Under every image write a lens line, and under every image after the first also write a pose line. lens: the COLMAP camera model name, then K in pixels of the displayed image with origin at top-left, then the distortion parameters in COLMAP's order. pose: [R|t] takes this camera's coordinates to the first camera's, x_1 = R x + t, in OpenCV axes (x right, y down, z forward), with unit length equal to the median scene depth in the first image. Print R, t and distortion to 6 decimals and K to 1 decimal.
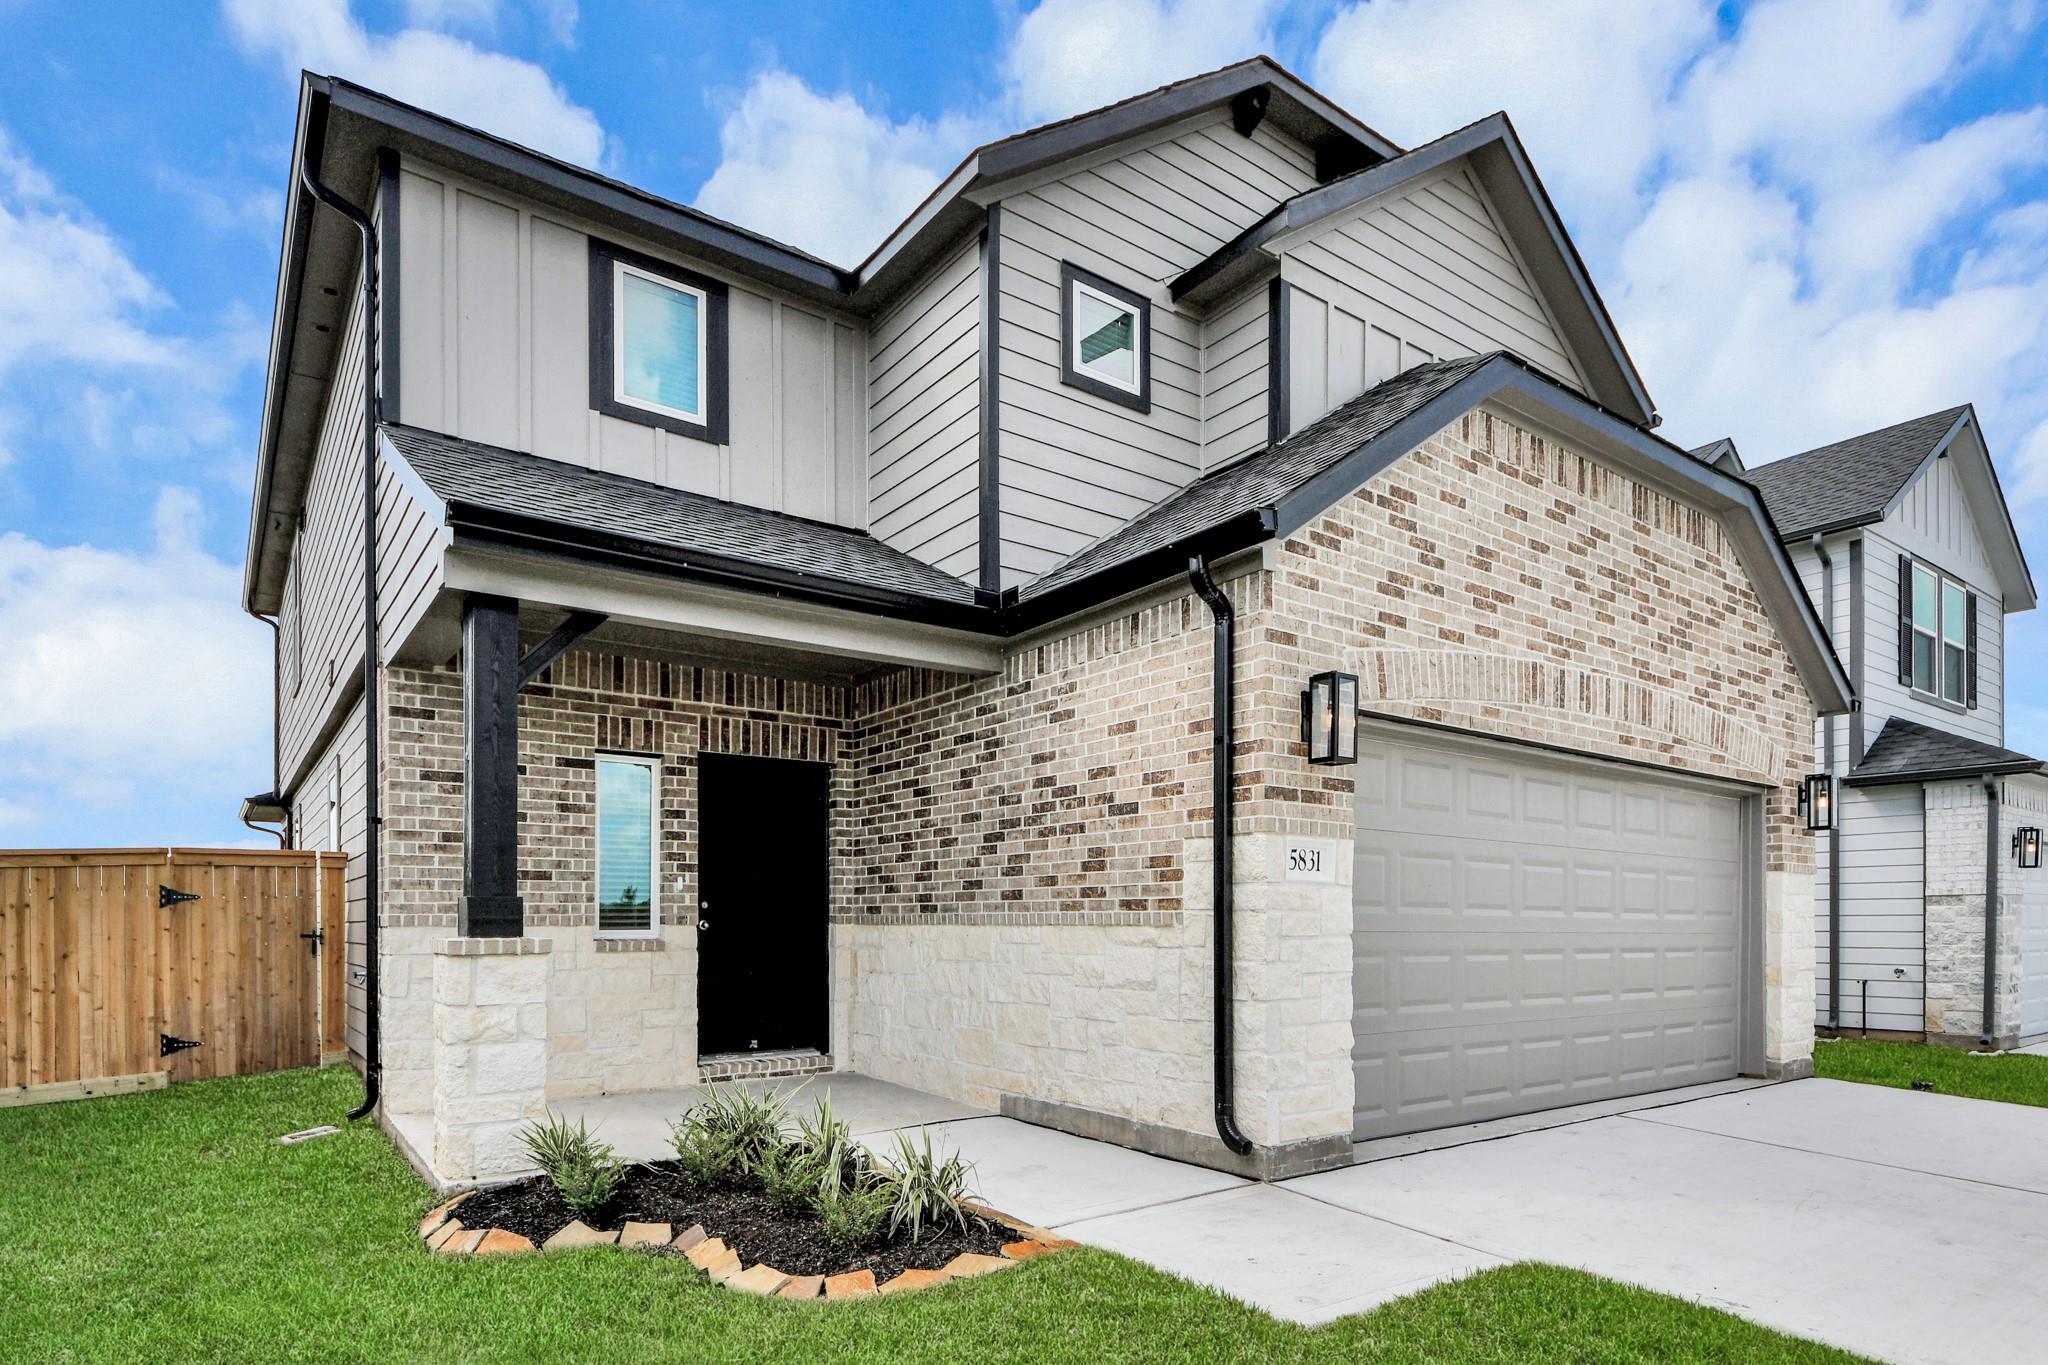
lens RADIAL K [[1166.7, 0, 1023.0], [0, 1166.7, 704.9], [0, 0, 1]] dist [0.041766, -0.034337]
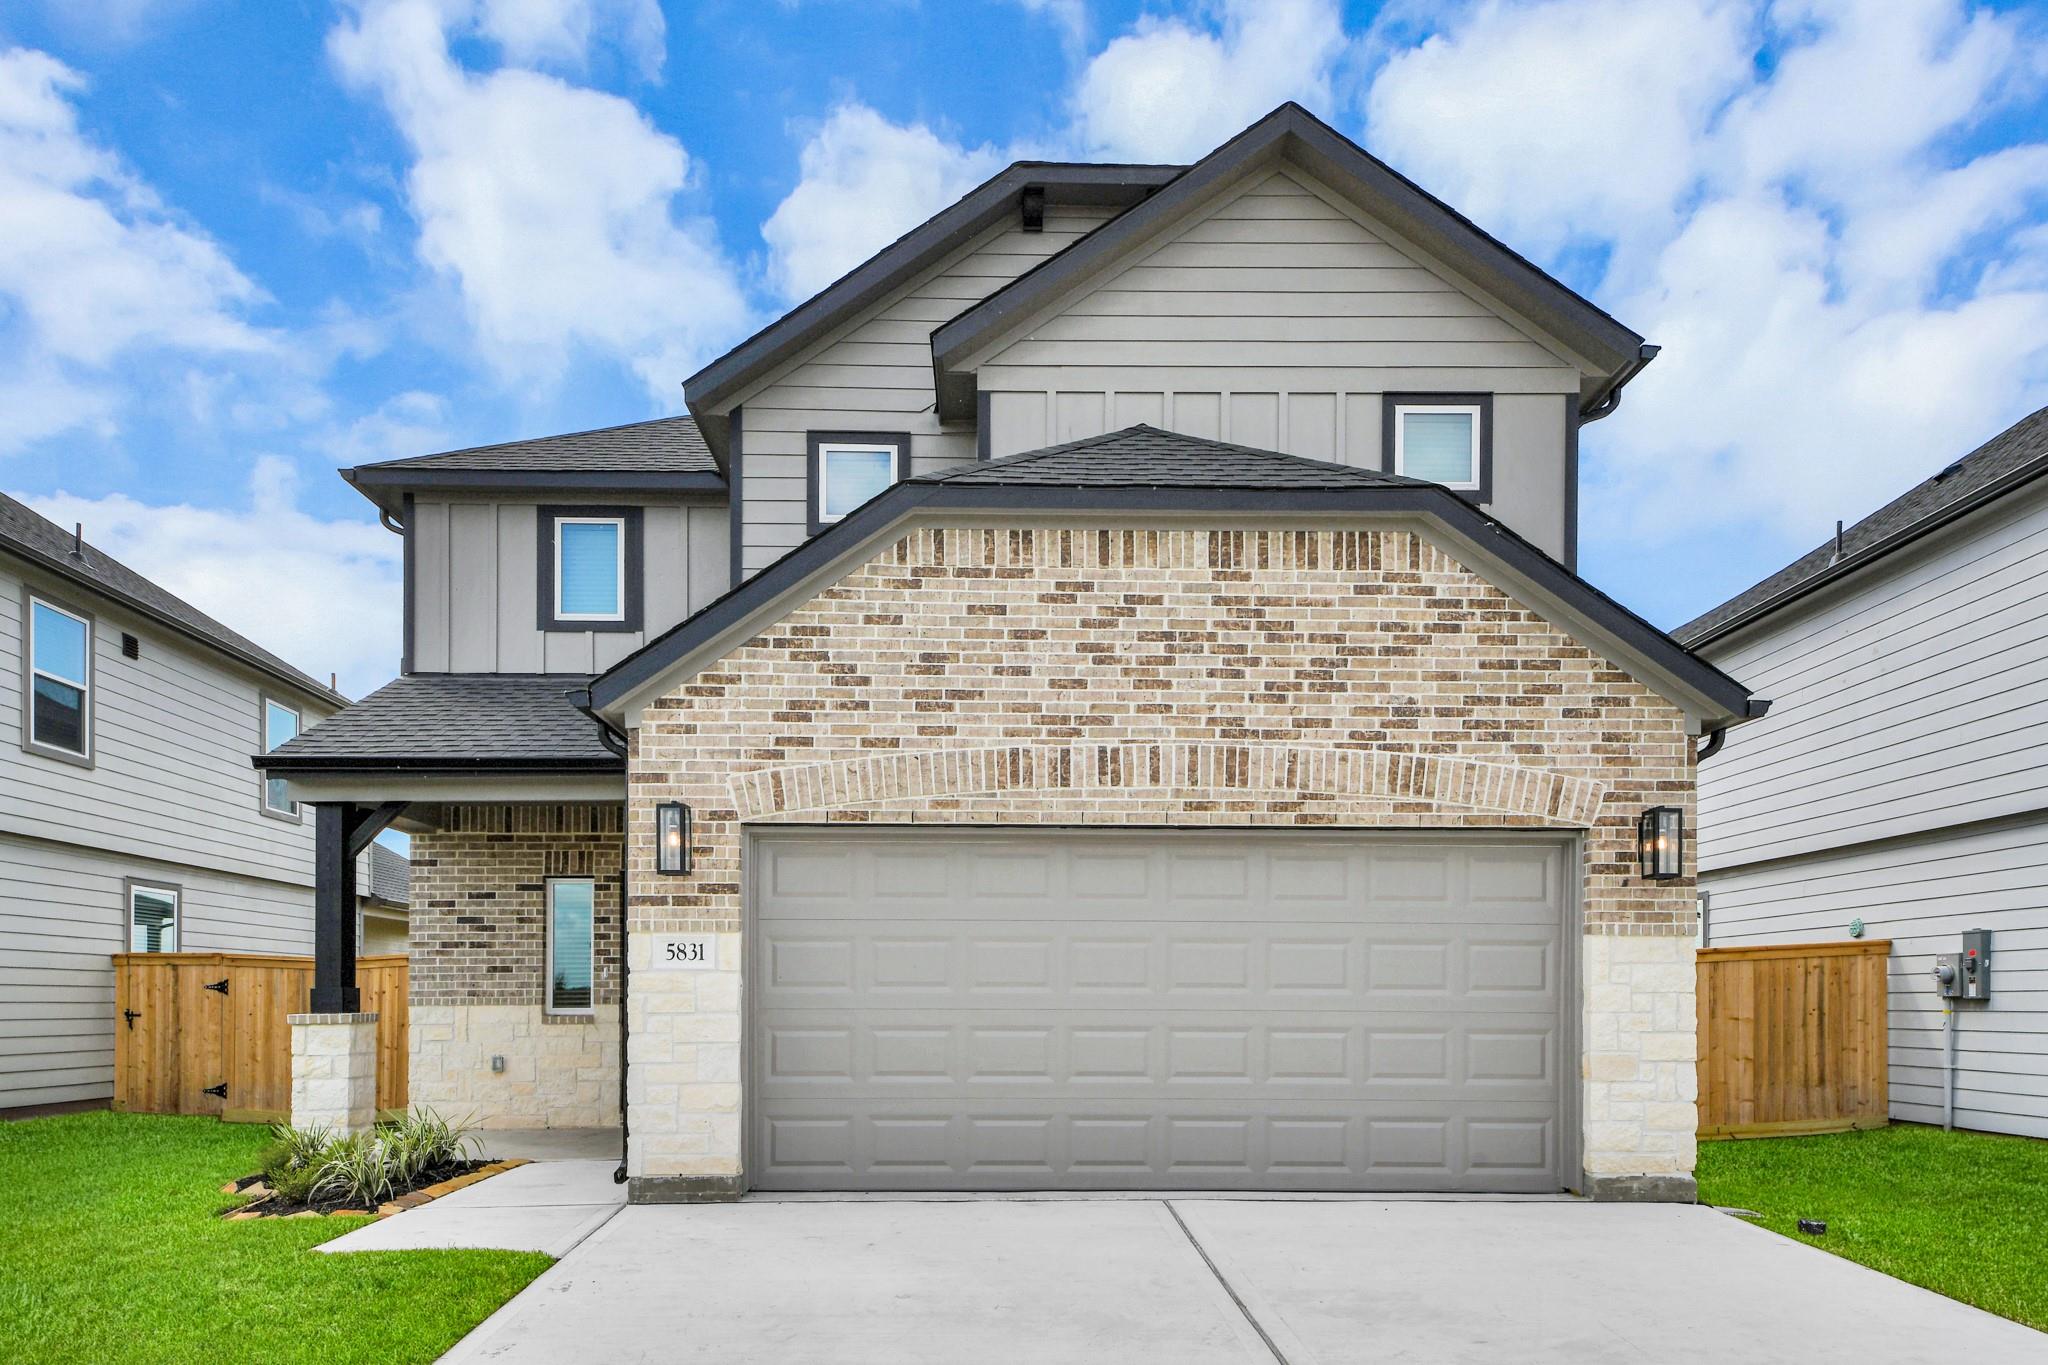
lens RADIAL K [[1376.3, 0, 1024.0], [0, 1376.3, 682.5], [0, 0, 1]] dist [0.034786, -0.001369]
pose [[0.800886, -0.136074, -0.583151, 1.138407], [0.111368, 0.990696, -0.078221, 0.002331], [0.588369, -0.002298, 0.808589, 0.013378]]
